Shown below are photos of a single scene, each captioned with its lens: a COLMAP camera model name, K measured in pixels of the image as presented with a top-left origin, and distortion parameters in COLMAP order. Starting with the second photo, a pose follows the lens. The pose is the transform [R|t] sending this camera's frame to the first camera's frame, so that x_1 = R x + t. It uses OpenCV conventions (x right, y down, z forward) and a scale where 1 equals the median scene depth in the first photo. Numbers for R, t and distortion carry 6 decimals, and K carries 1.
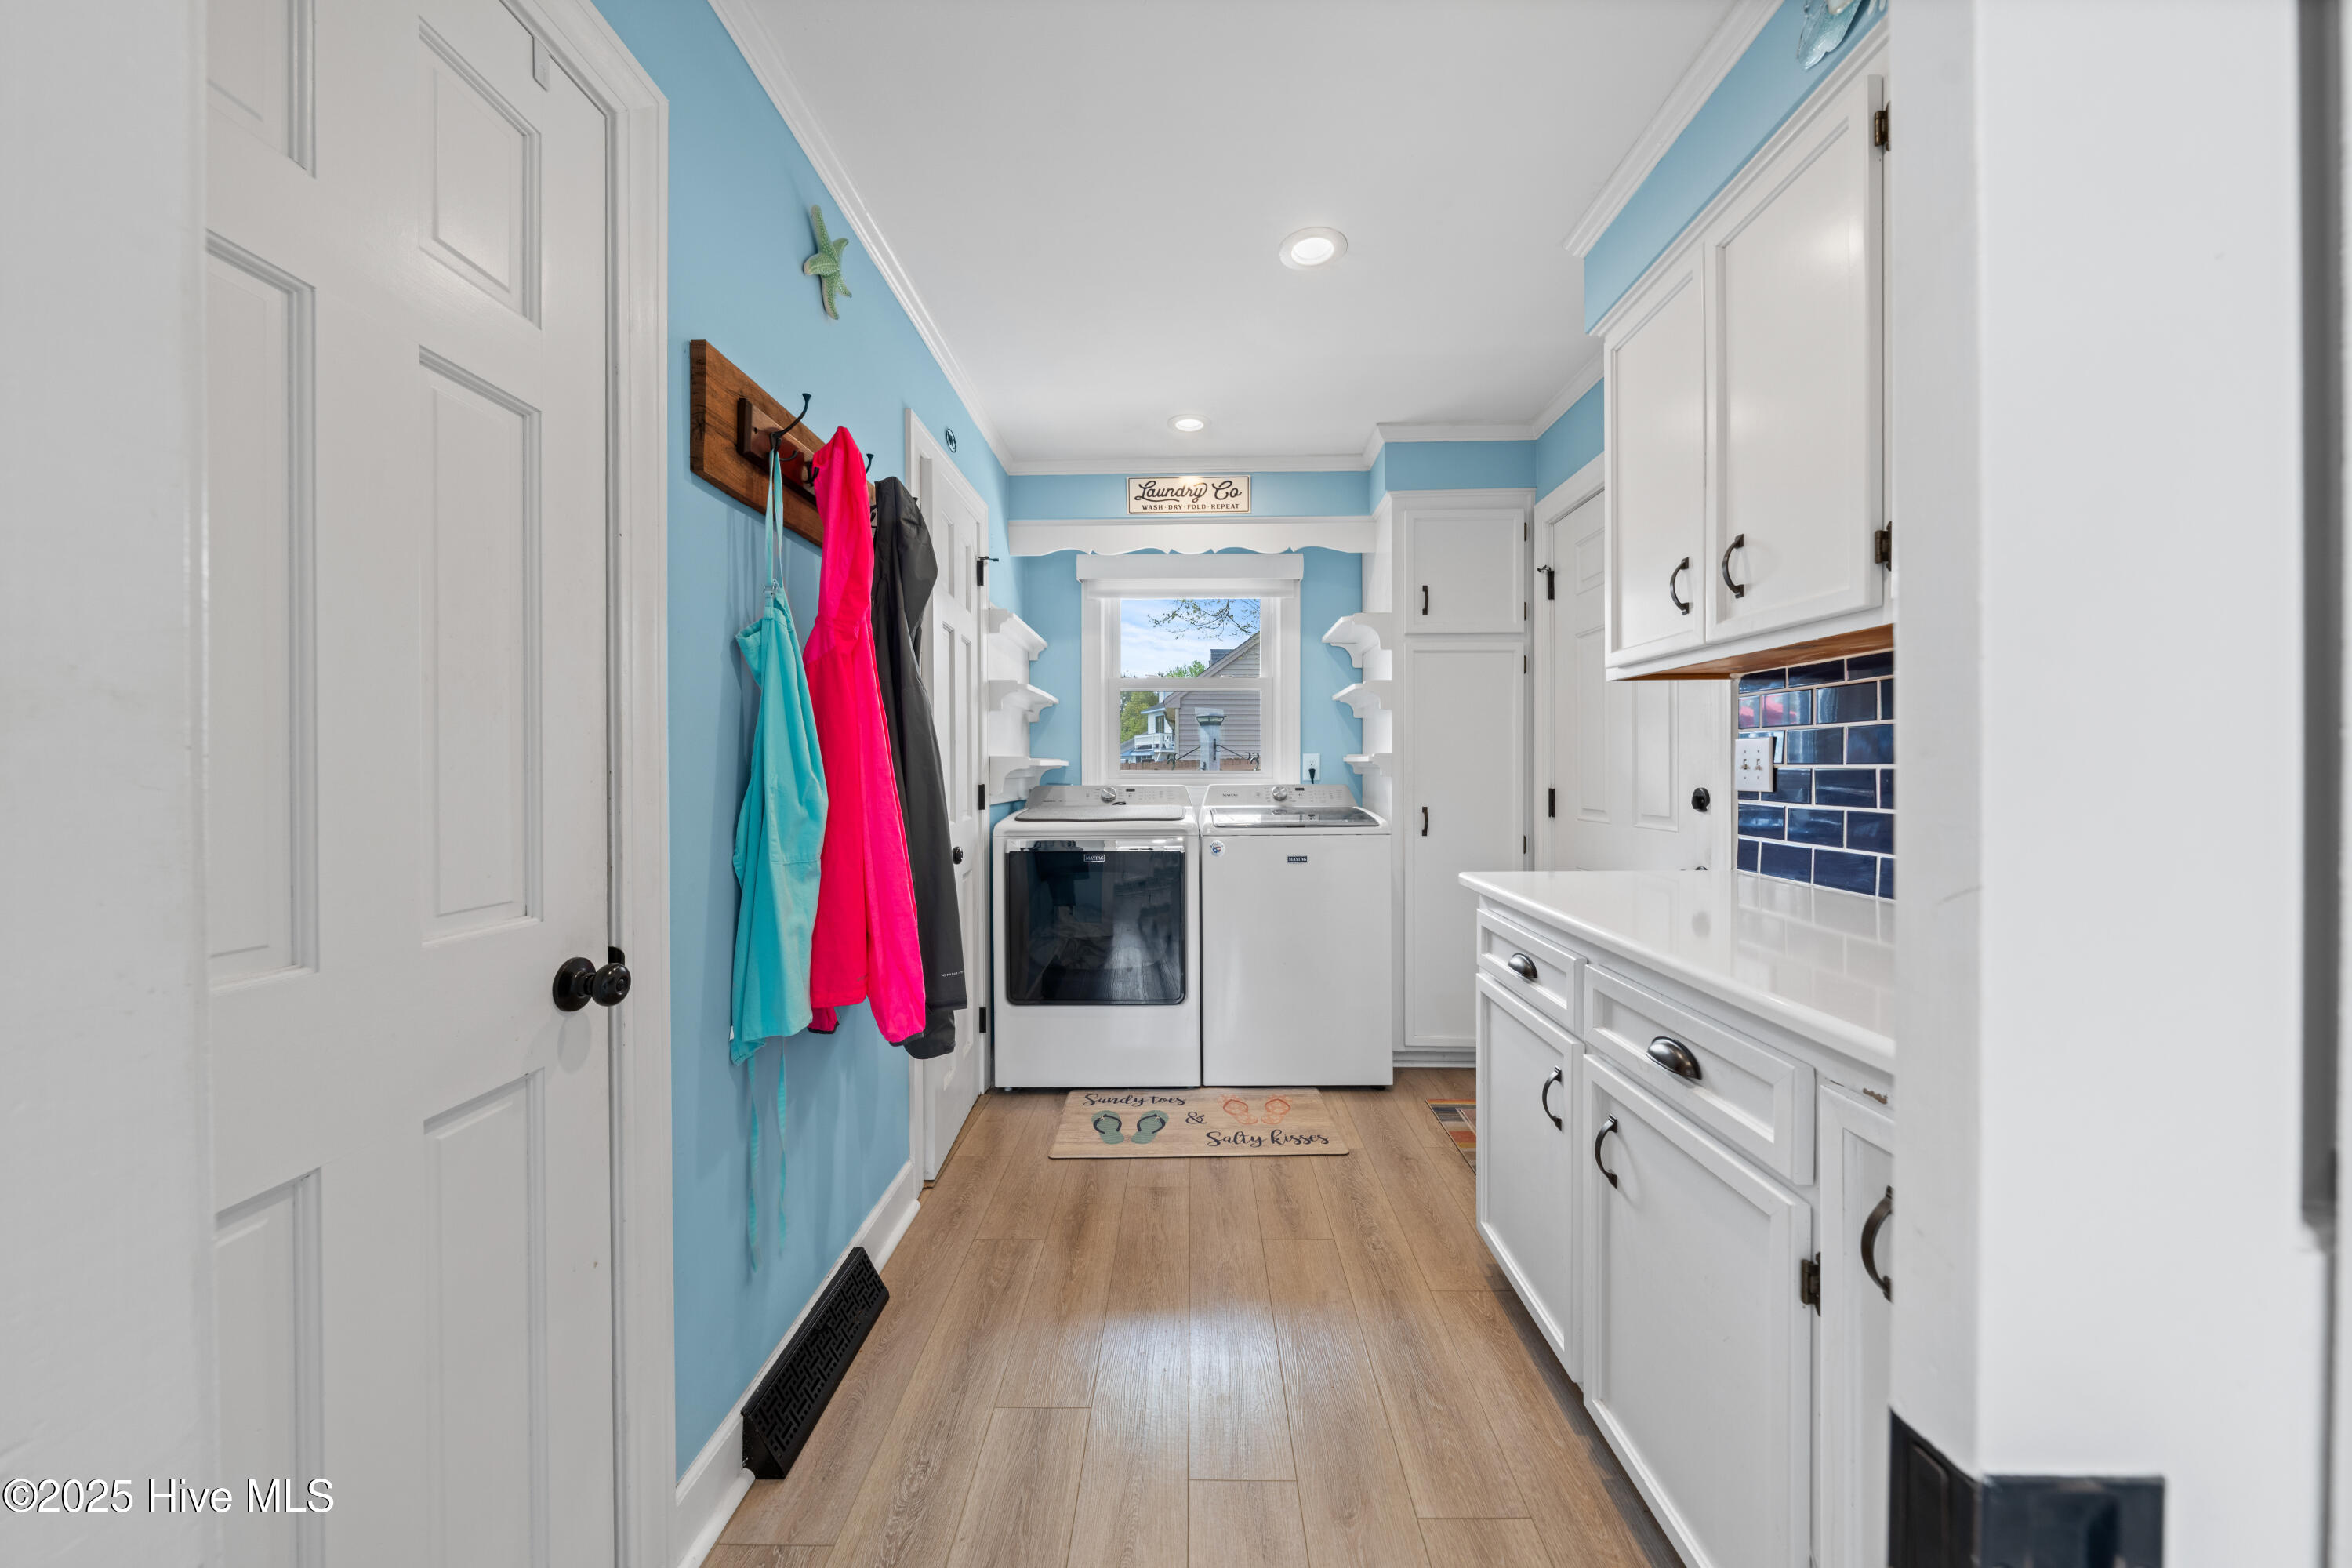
lens RADIAL K [[800.2, 0, 1176.9], [0, 800.2, 772.4], [0, 0, 1]] dist [-0.001017, 0.000109]
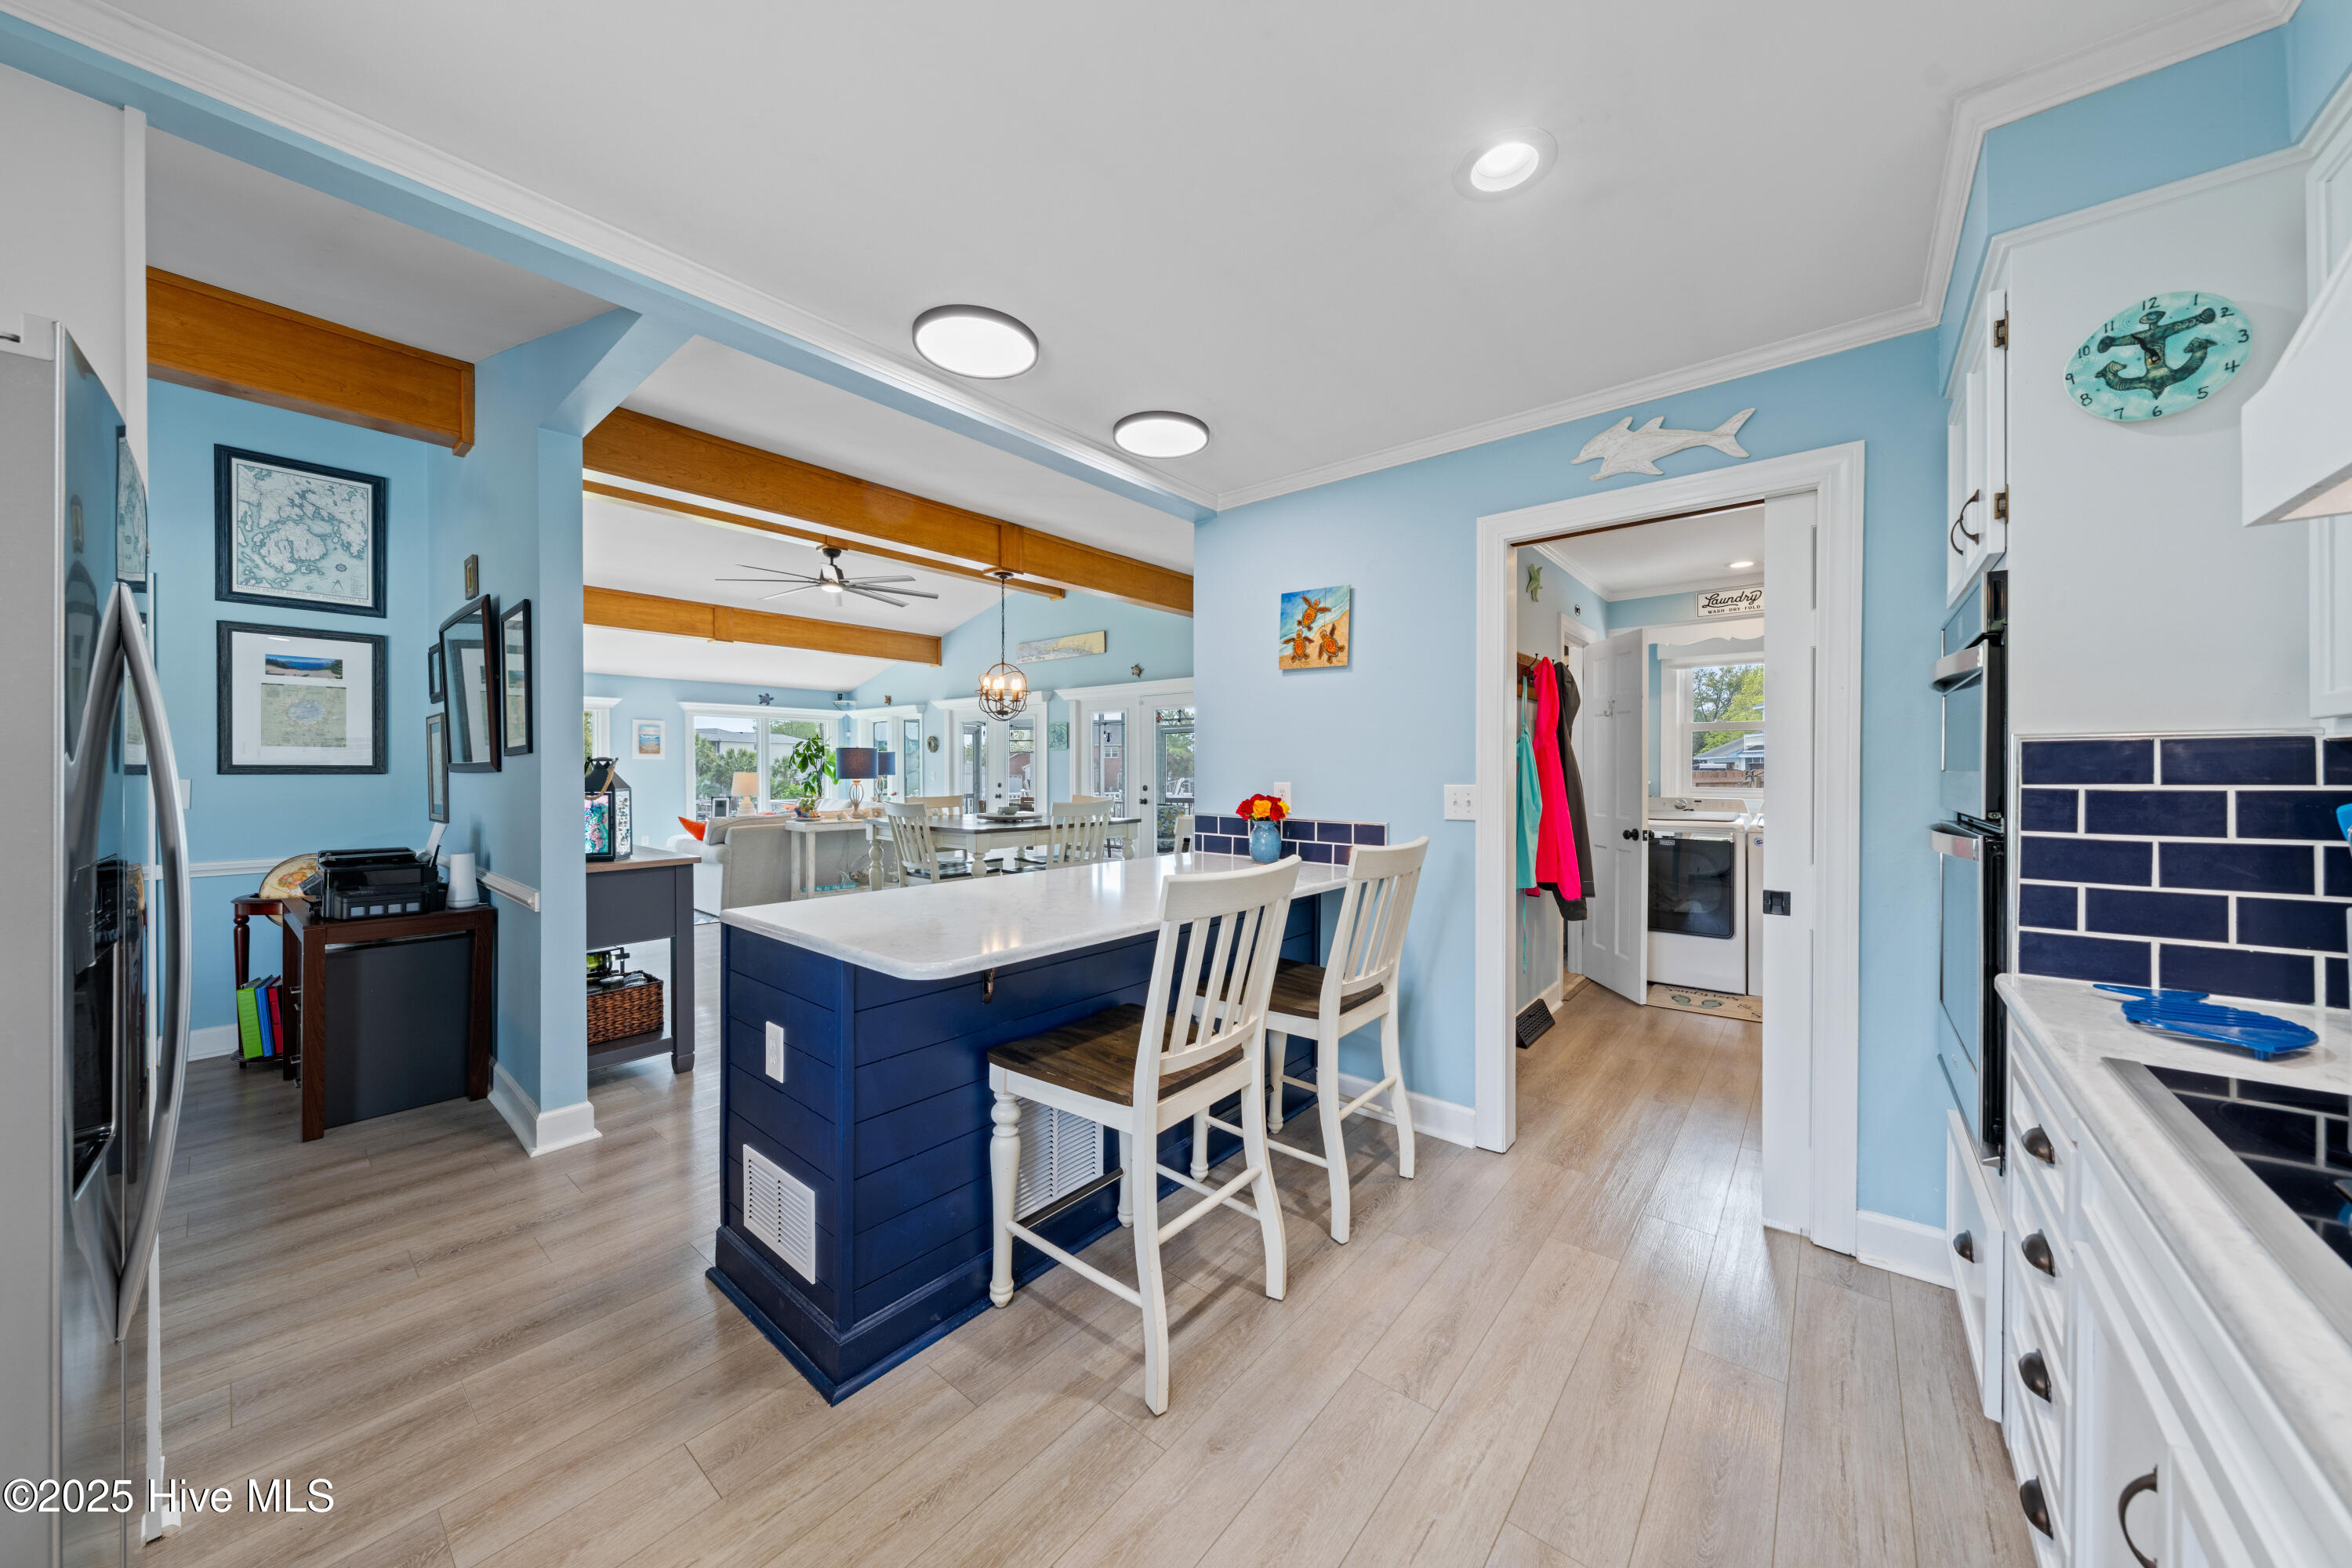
lens RADIAL K [[800.2, 0, 1185.9], [0, 800.2, 774.9], [0, 0, 1]] dist [-0.001017, 0.000109]
pose [[0.786750, 0.007618, -0.617224, 0.138853], [-0.006611, 0.999970, 0.003915, -0.033291], [0.617236, 0.001001, 0.786777, -0.943868]]
